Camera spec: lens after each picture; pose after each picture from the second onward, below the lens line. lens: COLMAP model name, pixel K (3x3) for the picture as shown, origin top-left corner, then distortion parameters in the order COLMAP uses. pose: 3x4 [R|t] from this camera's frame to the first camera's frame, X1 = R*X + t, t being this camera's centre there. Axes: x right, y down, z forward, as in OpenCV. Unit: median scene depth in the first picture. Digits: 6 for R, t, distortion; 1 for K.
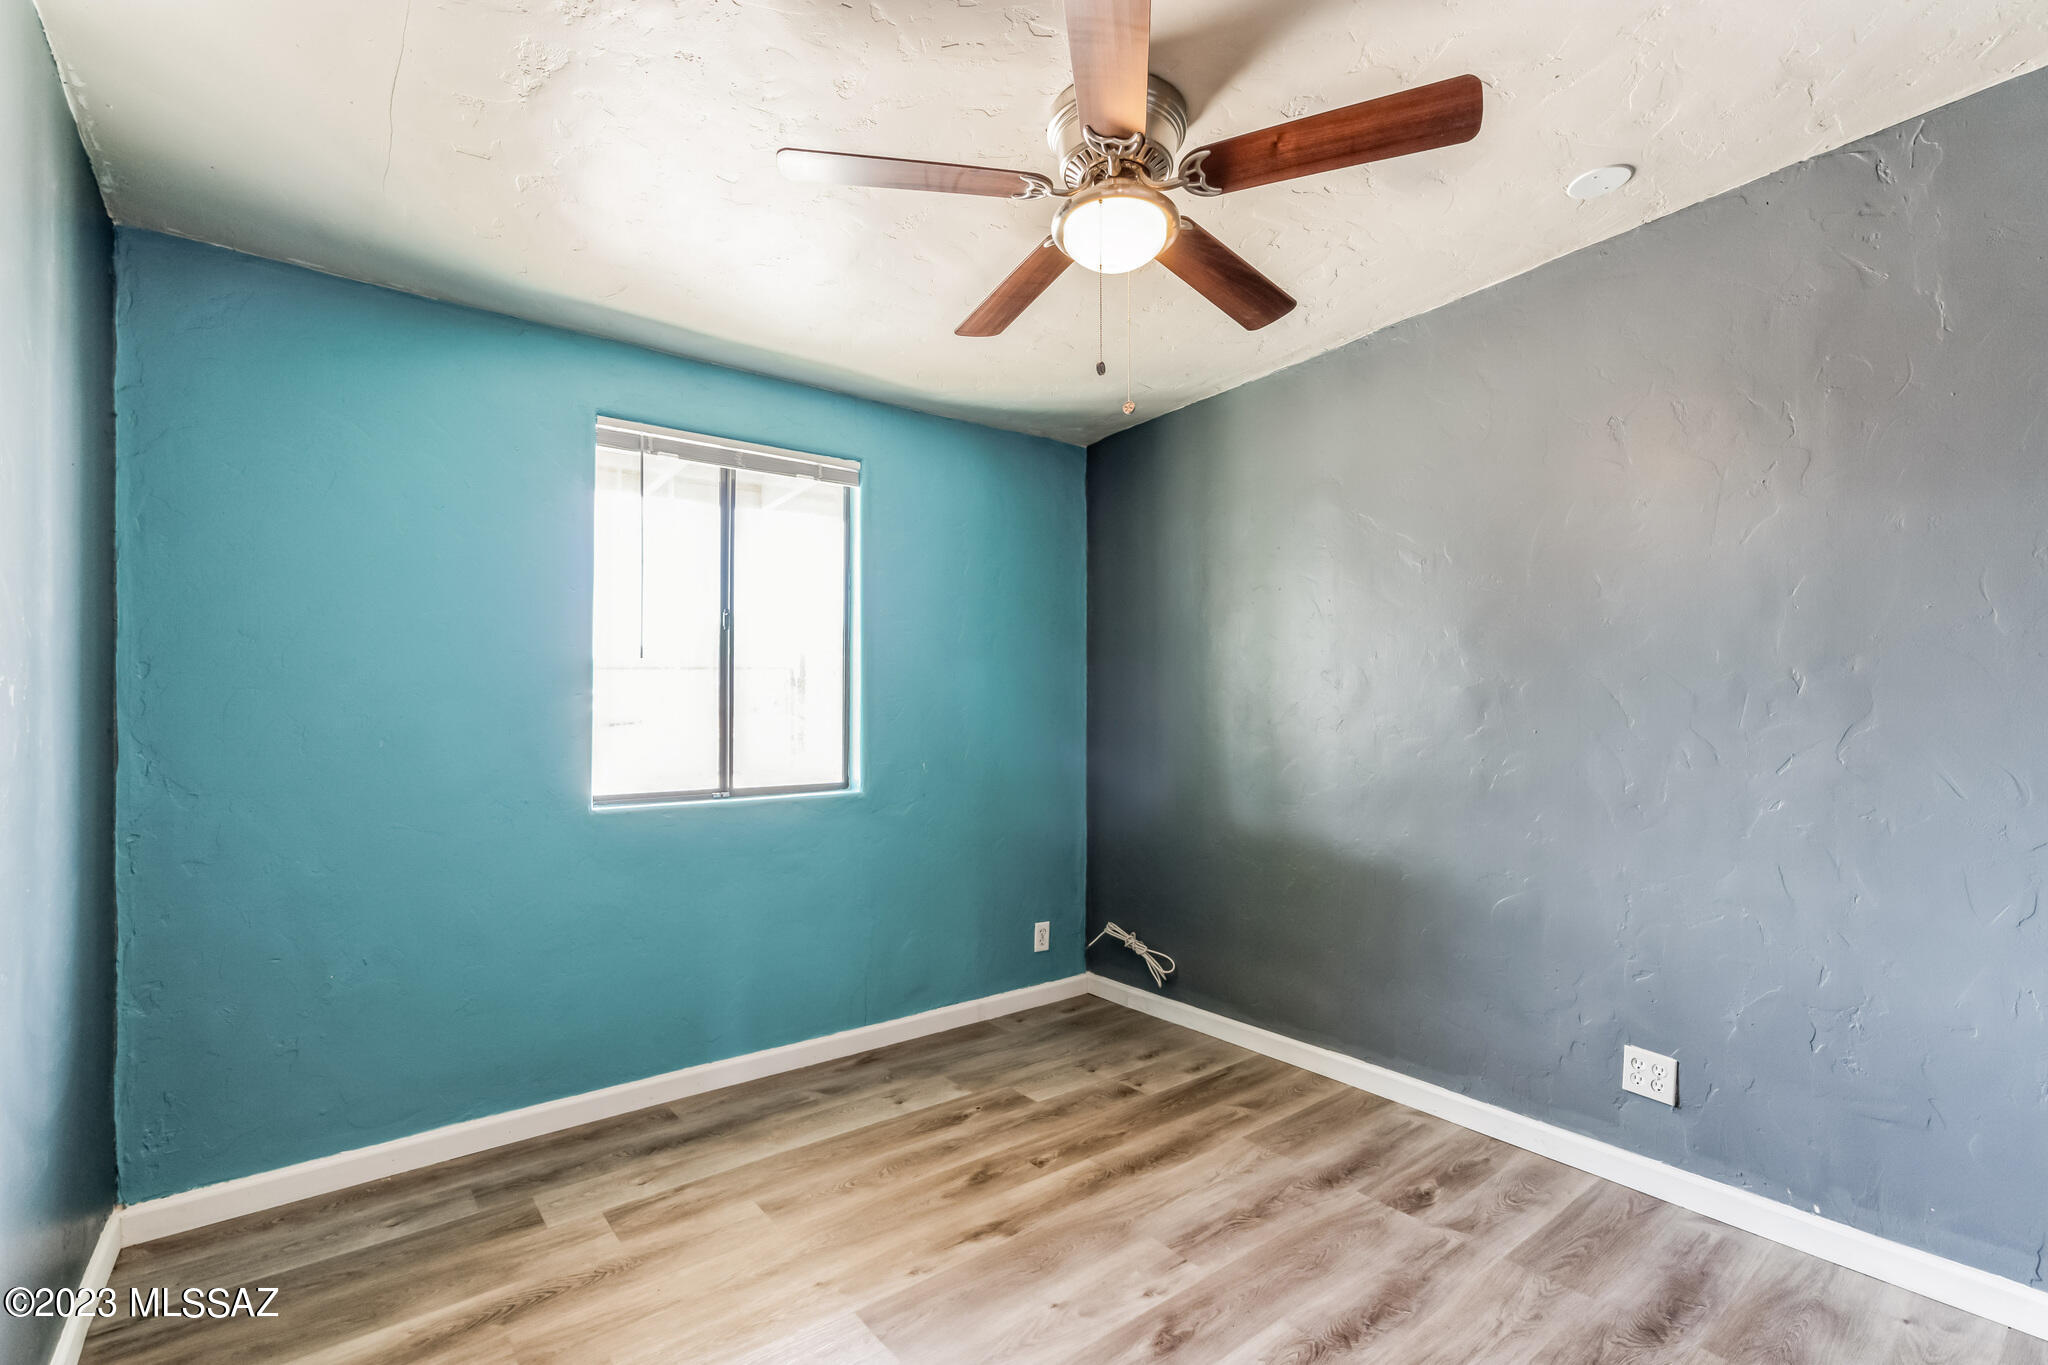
lens RADIAL K [[964.6, 0, 1024.0], [0, 964.6, 682.5], [0, 0, 1]] dist [-0.000908, 0.000028]
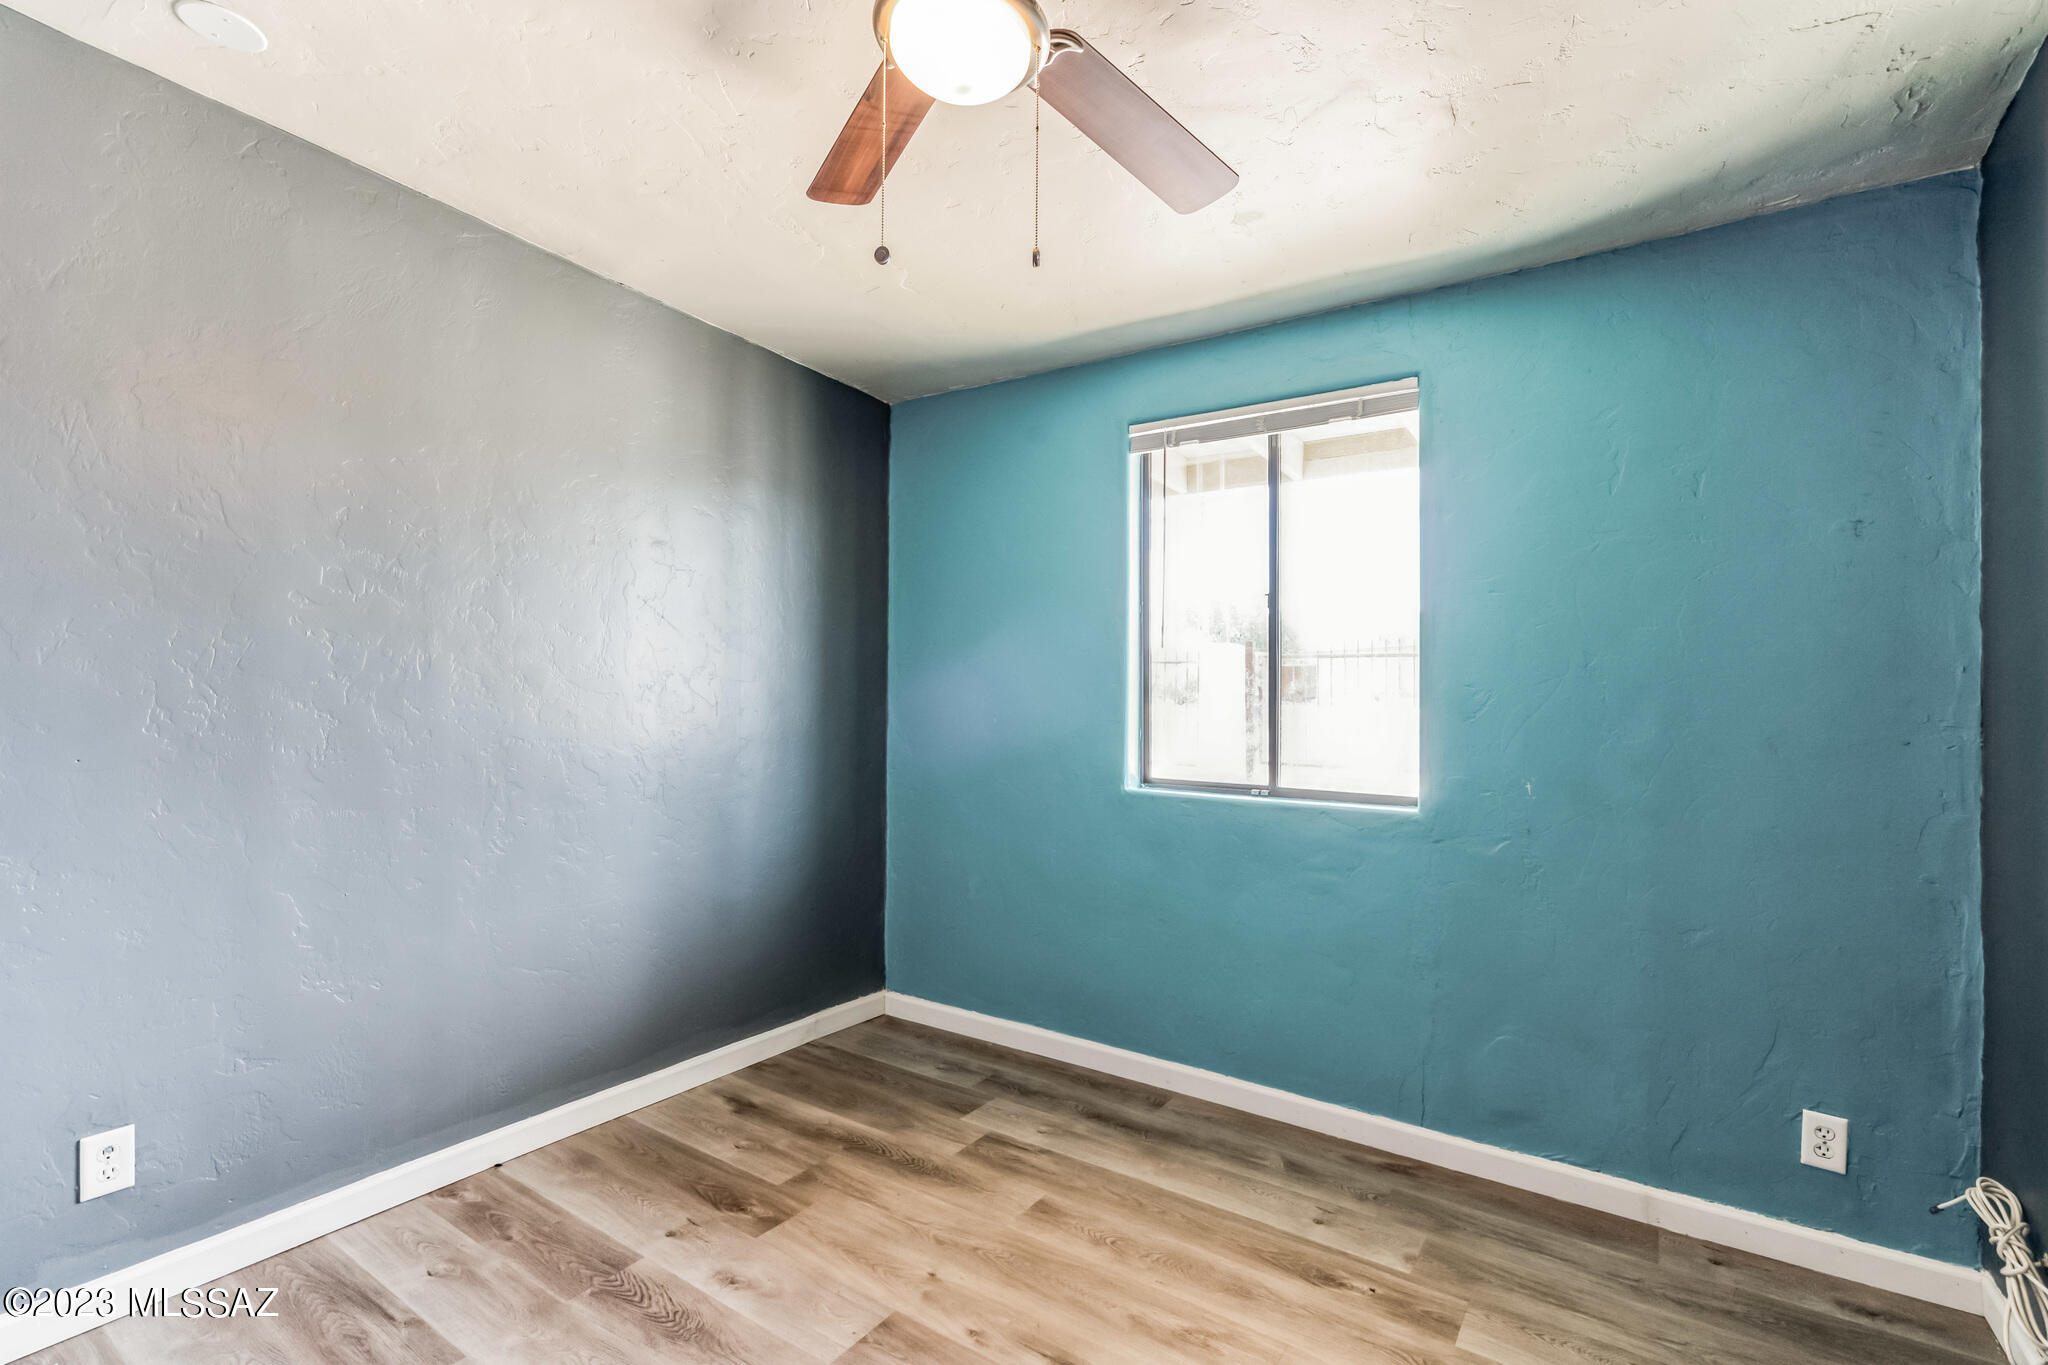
lens RADIAL K [[955.0, 0, 1026.0], [0, 955.0, 661.9], [0, 0, 1]] dist [-0.000671, -0.000058]
pose [[0.270062, -0.022550, -0.962579, 0.559278], [0.009699, 0.999739, -0.020700, 0.010052], [0.962794, -0.003746, 0.270210, 0.599473]]
